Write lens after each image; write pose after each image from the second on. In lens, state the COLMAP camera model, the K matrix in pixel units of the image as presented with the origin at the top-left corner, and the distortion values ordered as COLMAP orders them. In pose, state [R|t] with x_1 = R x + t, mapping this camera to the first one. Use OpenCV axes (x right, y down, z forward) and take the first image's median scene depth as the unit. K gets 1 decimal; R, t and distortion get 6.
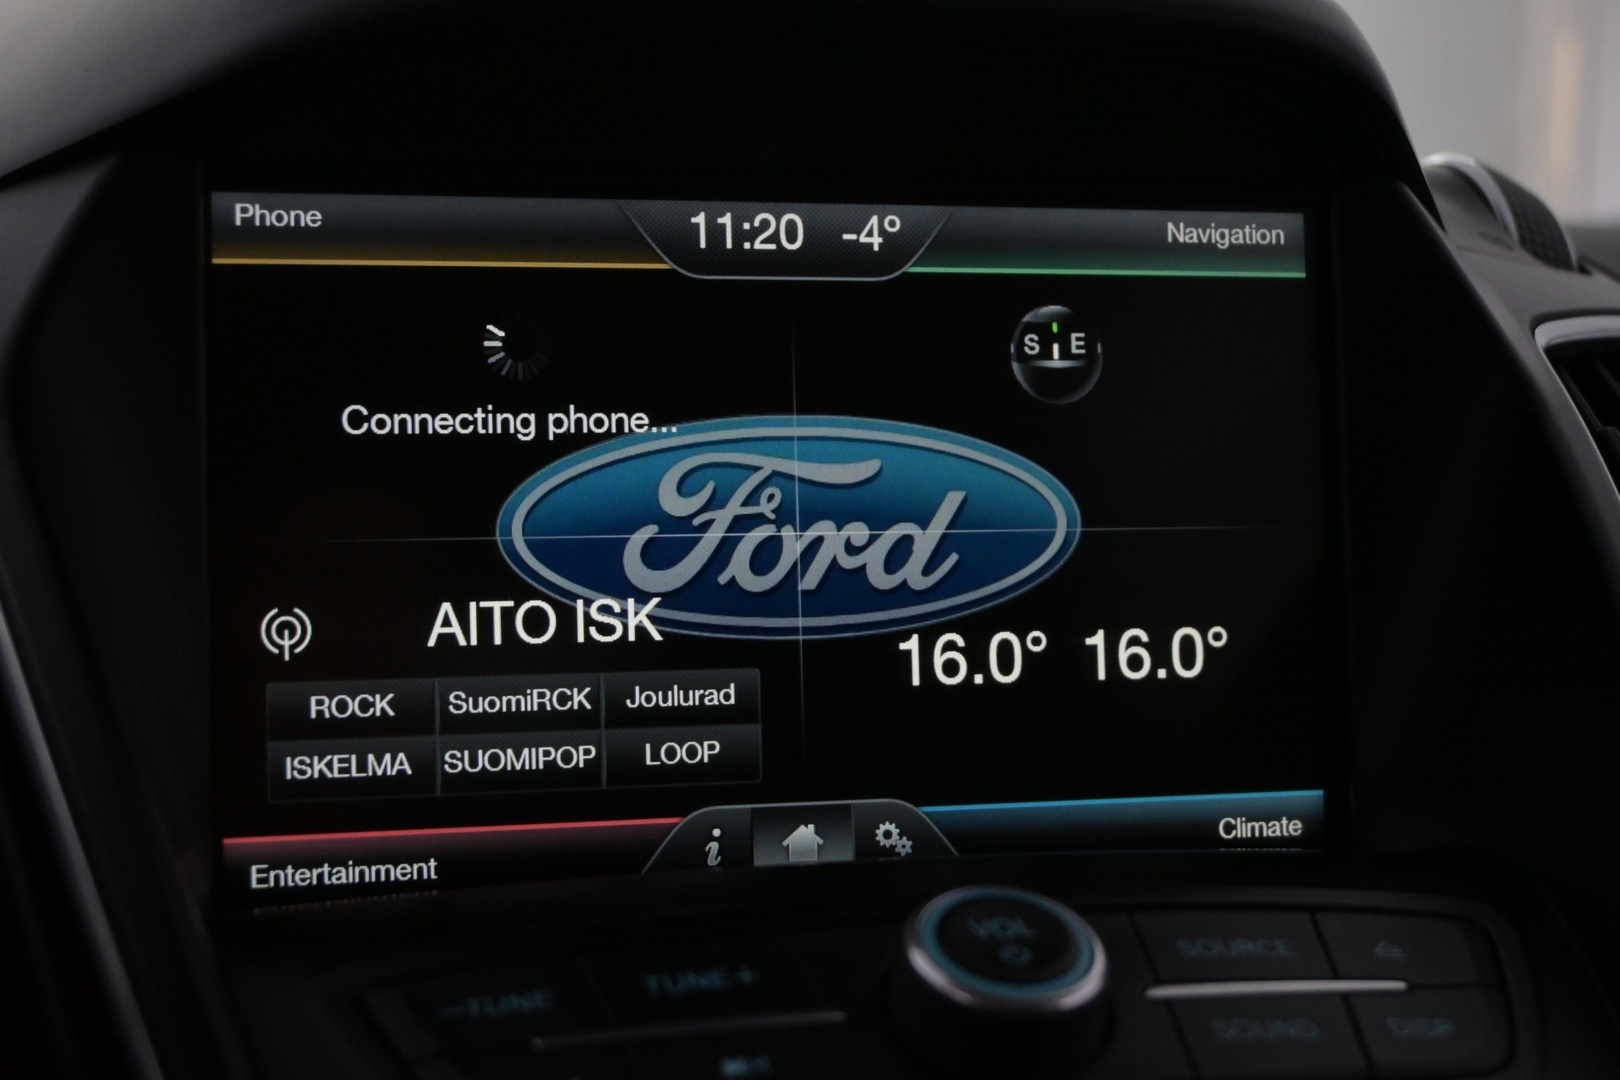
lens RADIAL K [[2572.7, 0, 817.7], [0, 2572.7, 539.3], [0, 0, 1]] dist [-0.027583, 0.000000]
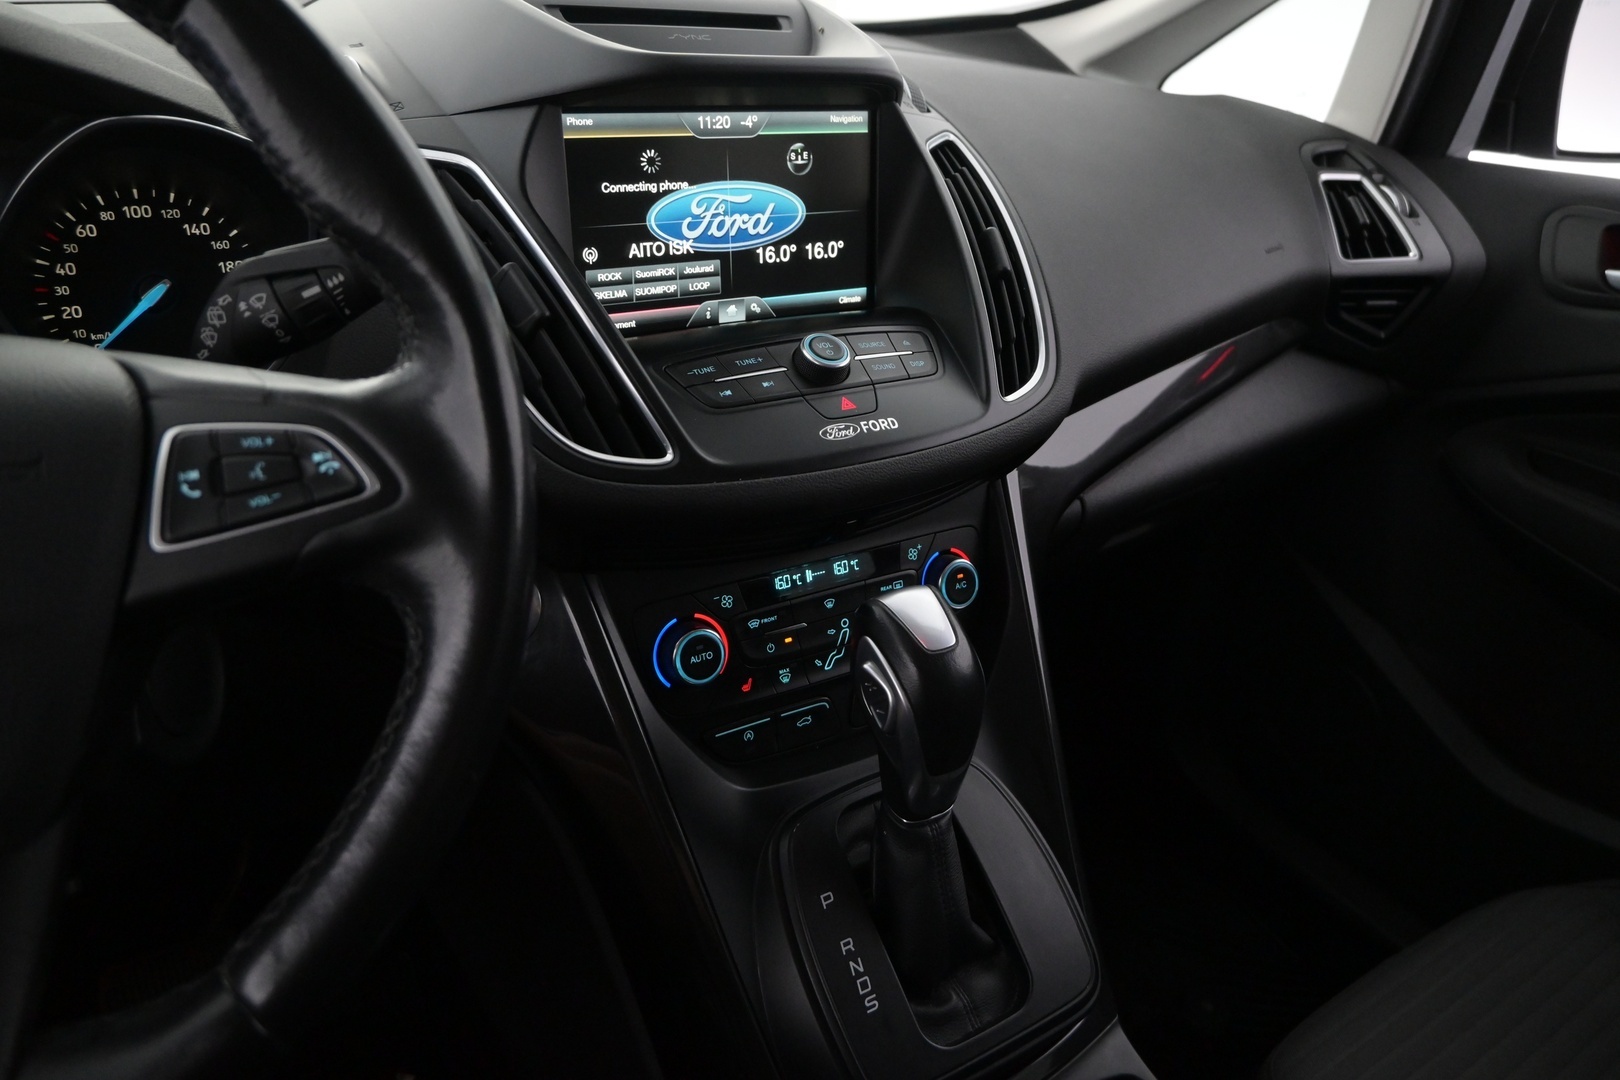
lens RADIAL K [[1114.4, 0, 806.7], [0, 1114.4, 533.2], [0, 0, 1]] dist [-0.001909, -0.006371]
pose [[0.955815, -0.086040, 0.281097, -0.366854], [-0.029229, 0.923657, 0.382104, -0.186997], [-0.292513, -0.373437, 0.880330, -0.479905]]
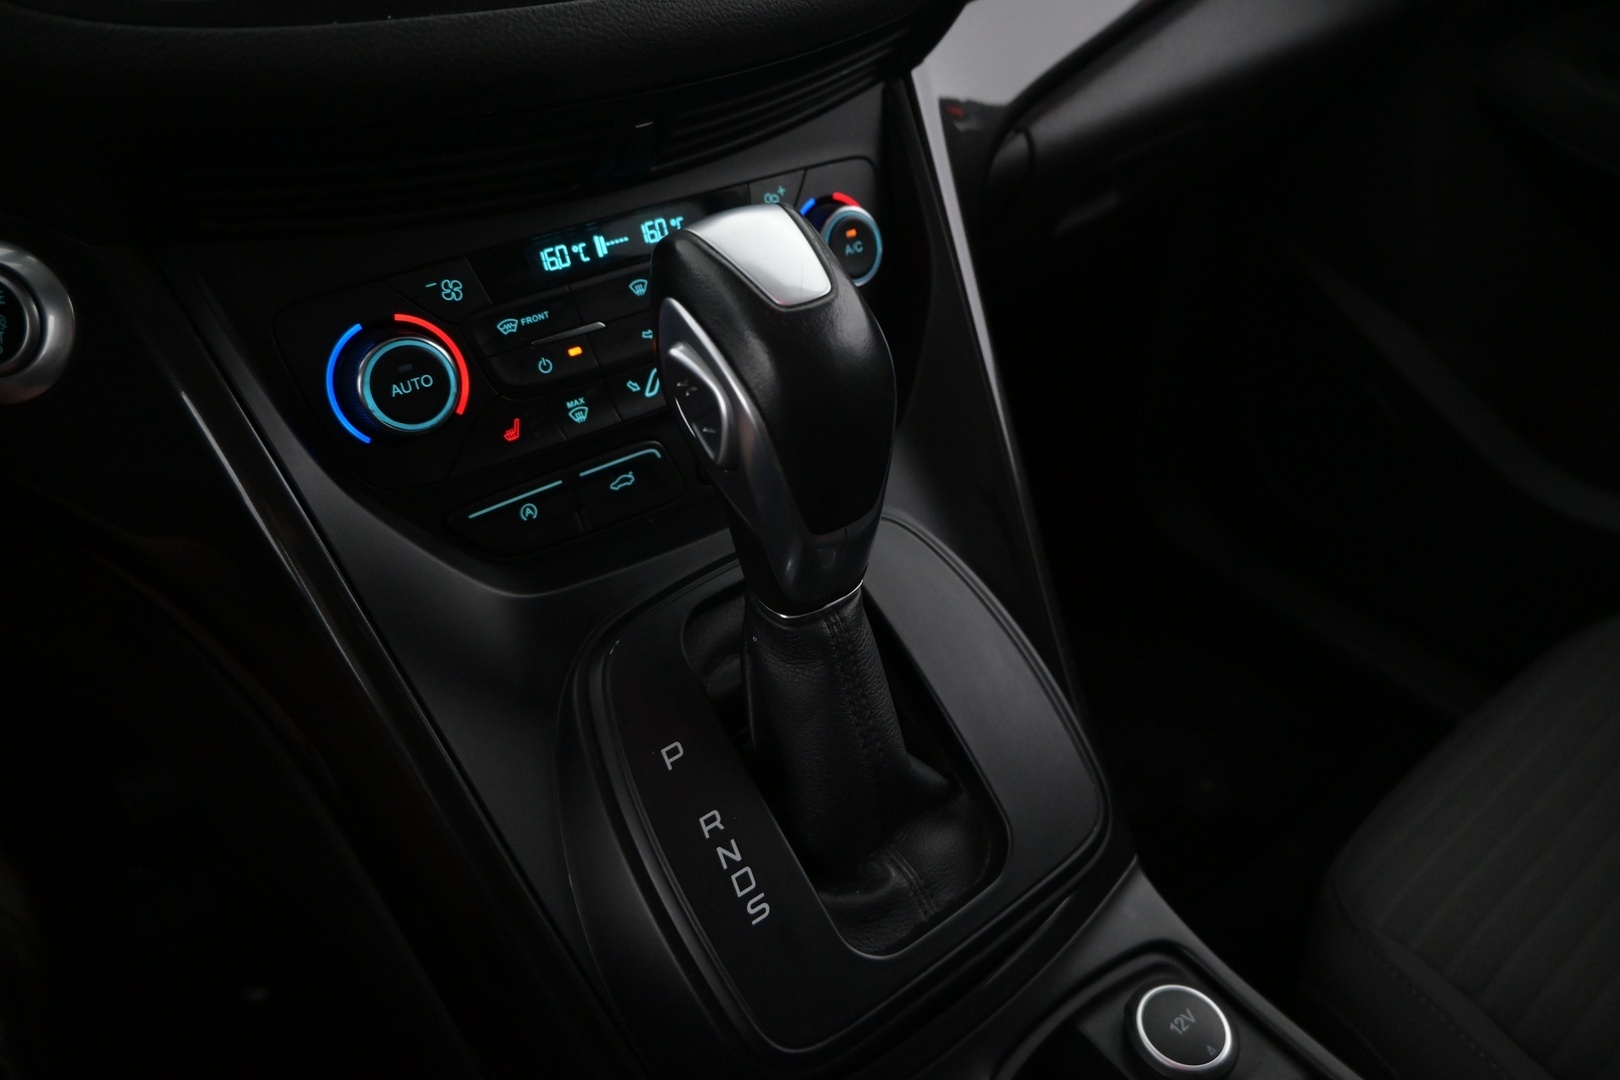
lens RADIAL K [[1114.4, 0, 808.7], [0, 1114.4, 540.9], [0, 0, 1]] dist [-0.001909, -0.006371]
pose [[0.923778, -0.239422, 0.298849, -0.123064], [0.044963, 0.842853, 0.536262, 0.157077], [-0.380279, -0.481950, 0.789375, -0.088679]]
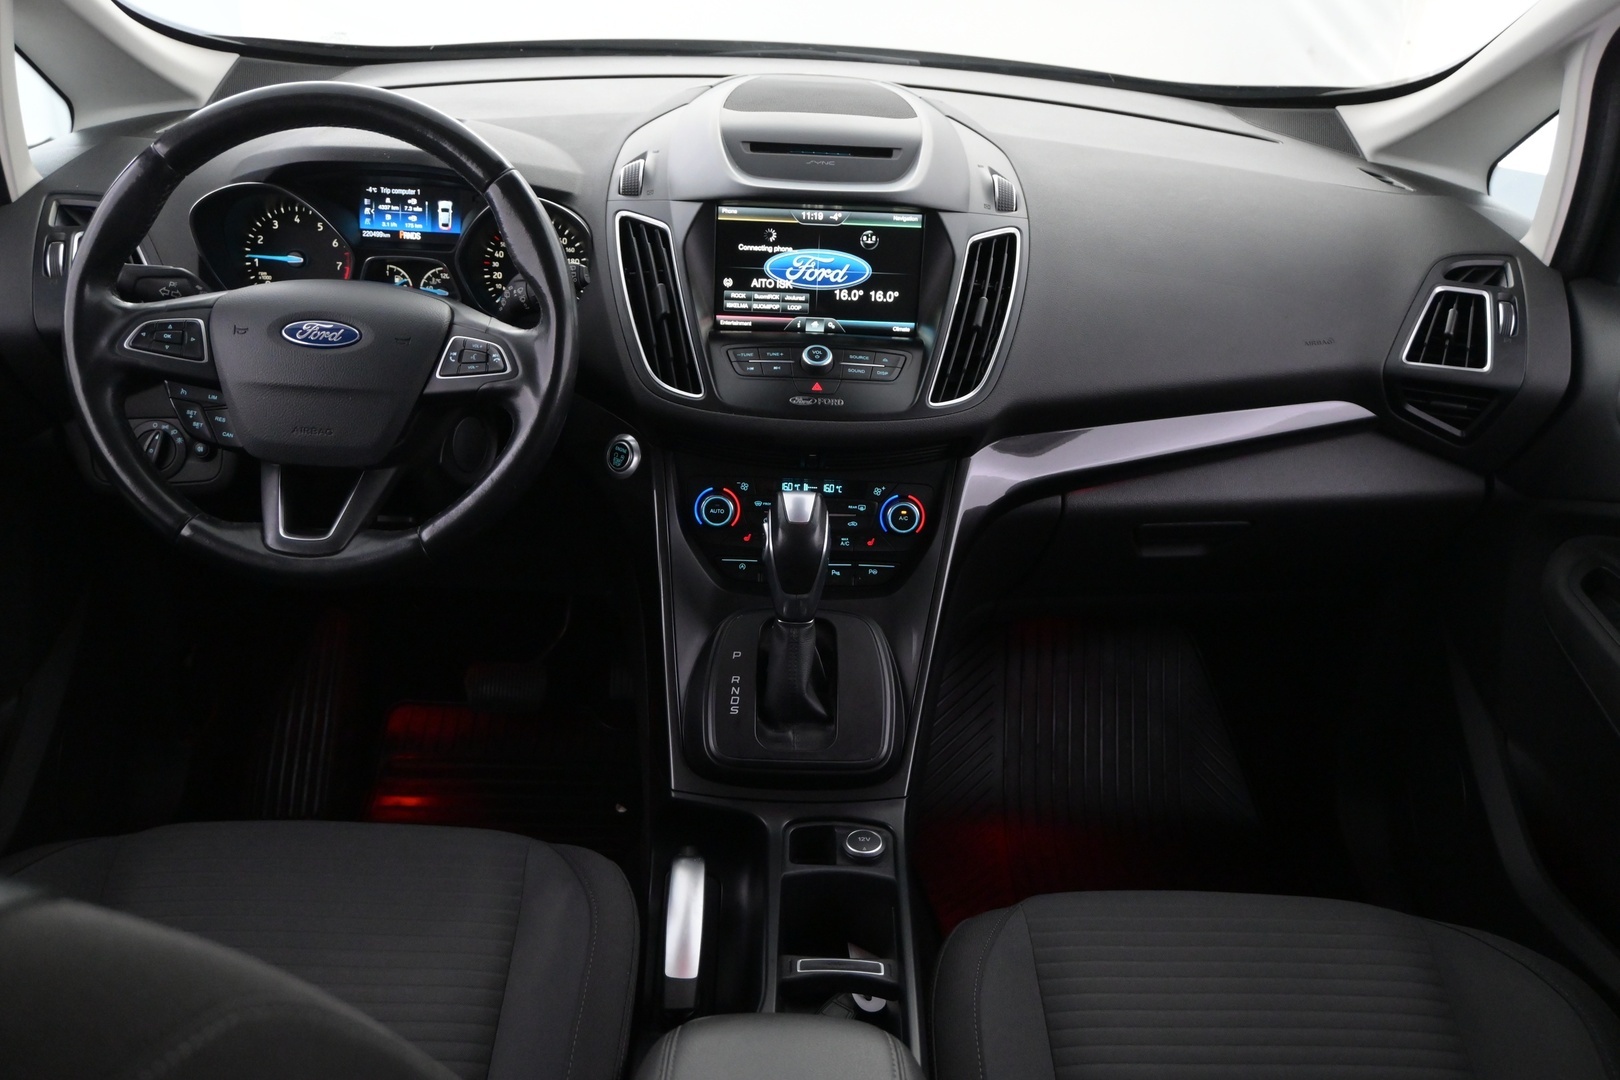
lens RADIAL K [[1448.0, 0, 809.5], [0, 1448.0, 523.1], [0, 0, 1]] dist [-0.011653, 0.004166]
pose [[0.965408, 0.147554, -0.214979, 0.759358], [-0.057063, 0.924052, 0.377984, -0.708734], [0.254425, -0.352641, 0.900507, -2.113755]]
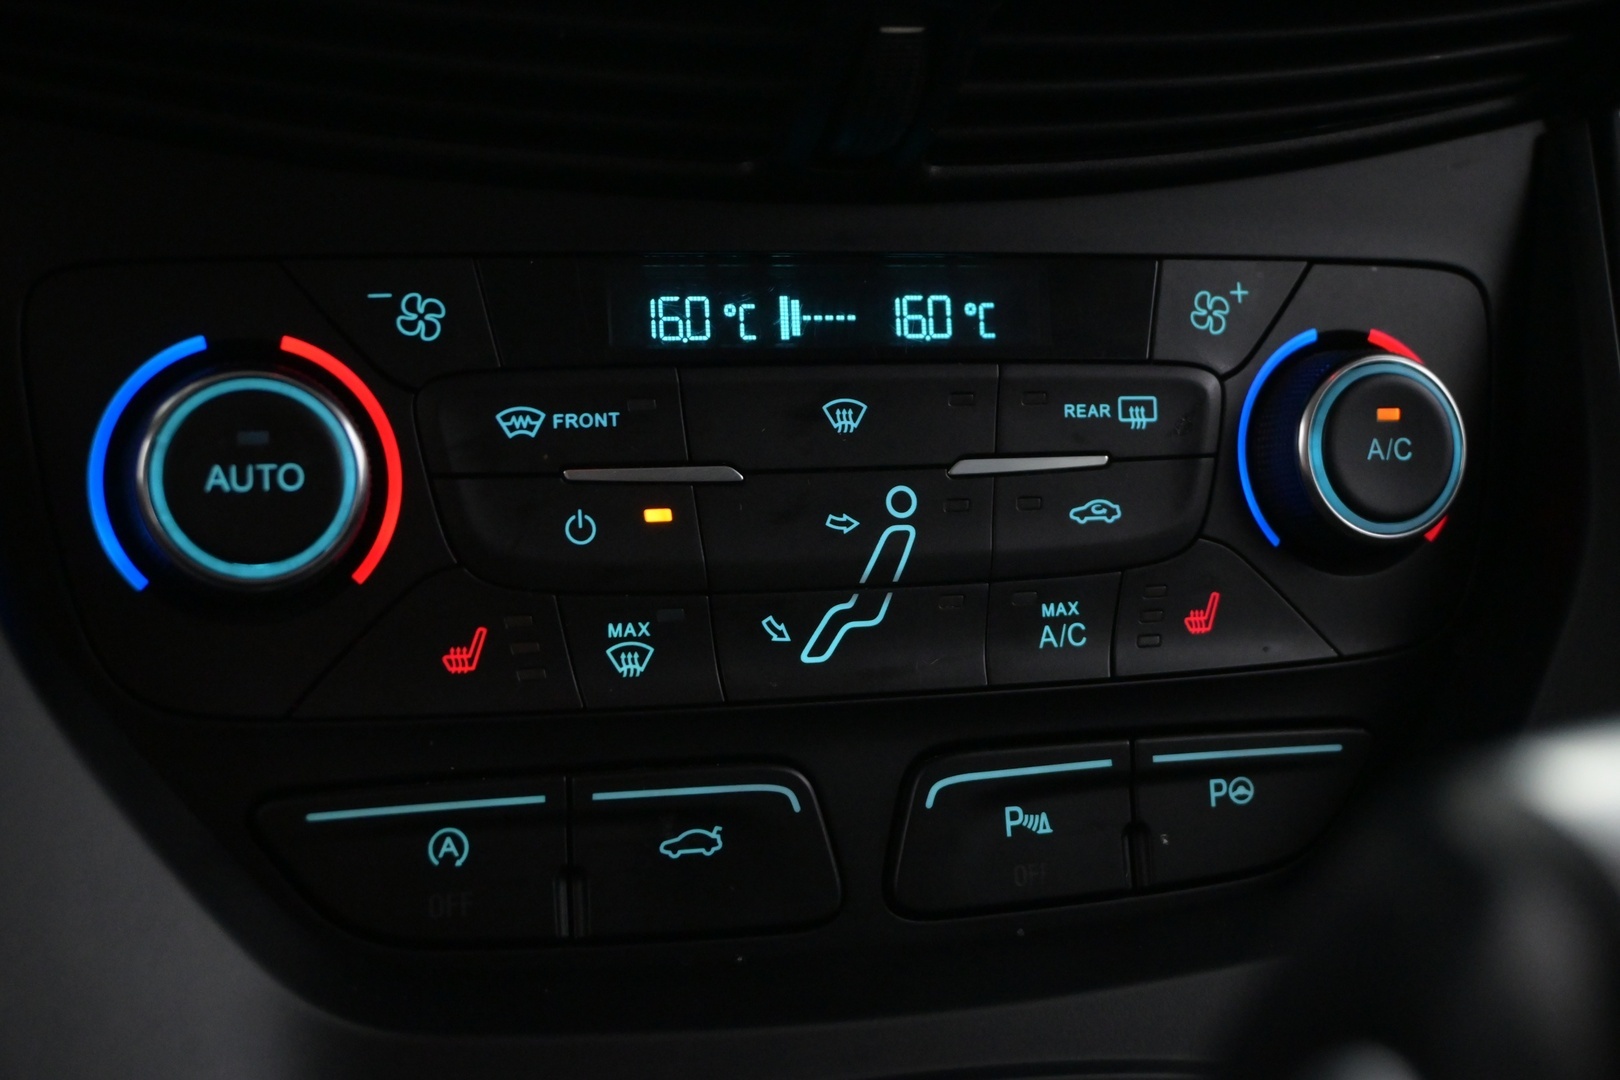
lens RADIAL K [[2208.6, 0, 807.8], [0, 2208.6, 538.6], [0, 0, 1]] dist [0.005235, 0.000000]
pose [[0.998219, 0.042500, 0.041856, 0.025269], [-0.051391, 0.968988, 0.241705, 0.316737], [-0.030286, -0.243425, 0.969447, 0.010460]]
